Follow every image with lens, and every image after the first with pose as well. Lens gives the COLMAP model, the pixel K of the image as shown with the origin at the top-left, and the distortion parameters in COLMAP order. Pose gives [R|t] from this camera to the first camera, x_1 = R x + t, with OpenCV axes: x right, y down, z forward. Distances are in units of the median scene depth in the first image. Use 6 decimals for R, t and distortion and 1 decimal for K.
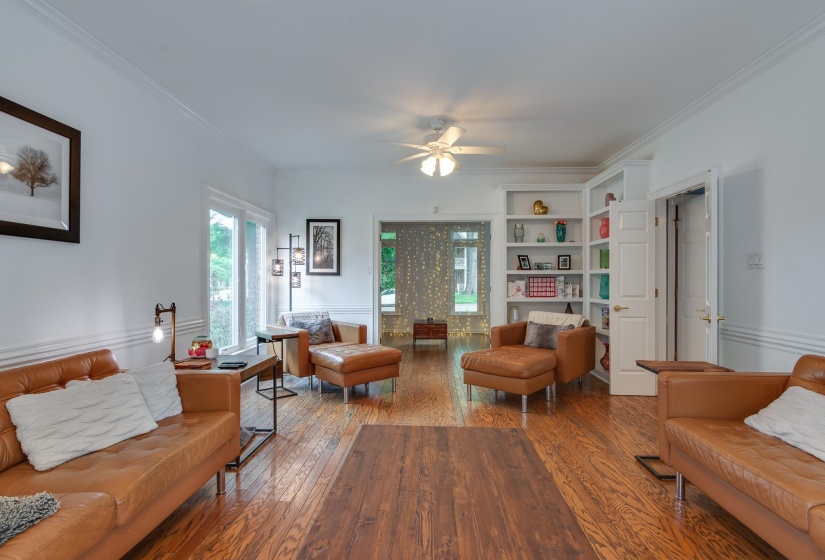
lens RADIAL K [[448.2, 0, 410.0], [0, 448.2, 276.4], [0, 0, 1]] dist [0.000025, 0.000916]
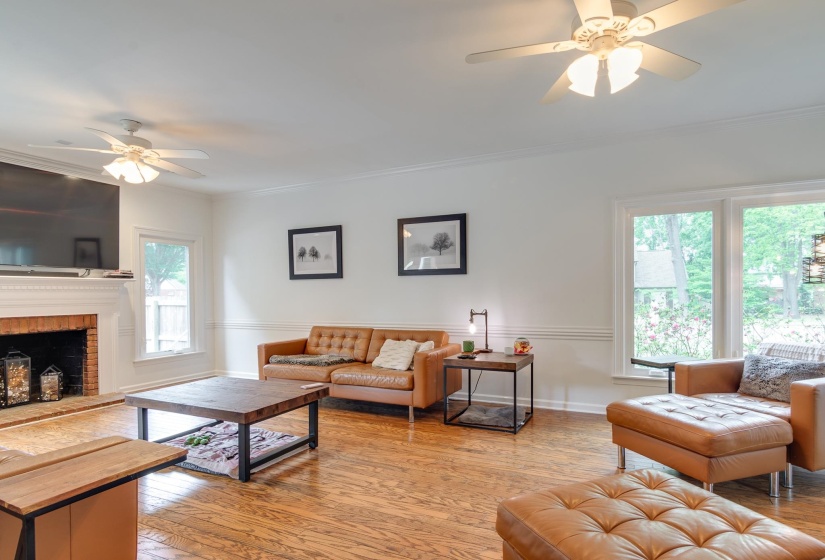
lens RADIAL K [[415.5, 0, 438.0], [0, 415.5, 293.3], [0, 0, 1]] dist [-0.001868, 0.000114]
pose [[-0.377727, 0.006564, -0.925894, 0.902482], [0.022387, 0.999747, -0.002045, 0.005881], [0.925646, -0.021501, -0.377778, 1.562032]]
